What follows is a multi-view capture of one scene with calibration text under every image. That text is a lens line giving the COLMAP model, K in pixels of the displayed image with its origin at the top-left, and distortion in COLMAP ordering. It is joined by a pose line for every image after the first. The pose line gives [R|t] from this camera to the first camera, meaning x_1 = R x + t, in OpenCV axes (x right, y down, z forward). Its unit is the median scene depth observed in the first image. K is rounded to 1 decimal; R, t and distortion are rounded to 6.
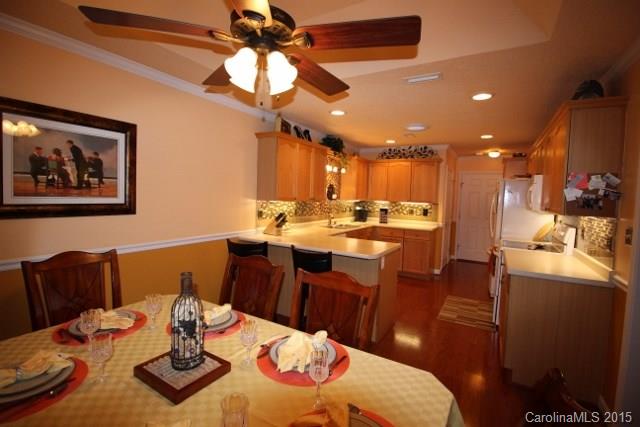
lens RADIAL K [[300.3, 0, 316.8], [0, 300.3, 215.2], [0, 0, 1]] dist [-0.000294, -0.001416]
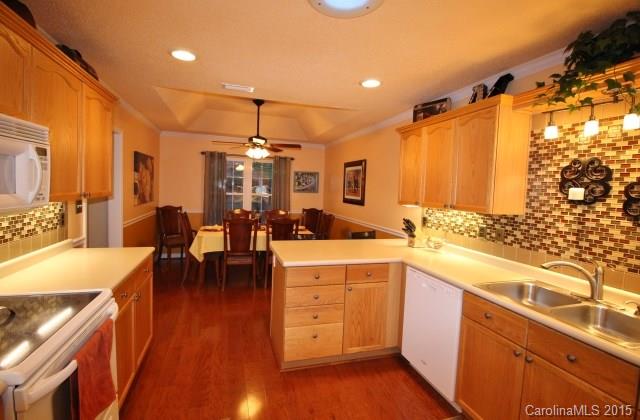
lens RADIAL K [[297.3, 0, 321.5], [0, 297.3, 204.8], [0, 0, 1]] dist [-0.000448, -0.000185]
pose [[-0.654931, -0.015291, -0.755534, 0.453082], [-0.111244, 0.990854, 0.076378, -0.057407], [0.747456, 0.134071, -0.650642, 0.922335]]
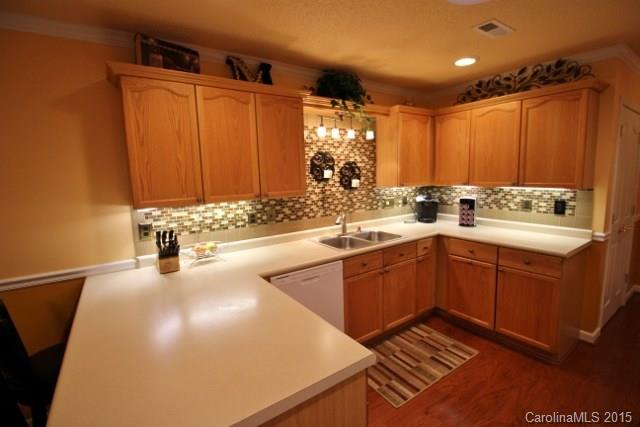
lens RADIAL K [[300.3, 0, 324.5], [0, 300.3, 211.1], [0, 0, 1]] dist [-0.000294, -0.001416]
pose [[0.910276, 0.000333, -0.414001, 0.232186], [0.027668, 0.997715, 0.061637, -0.044538], [0.413075, -0.067562, 0.908187, 0.445872]]
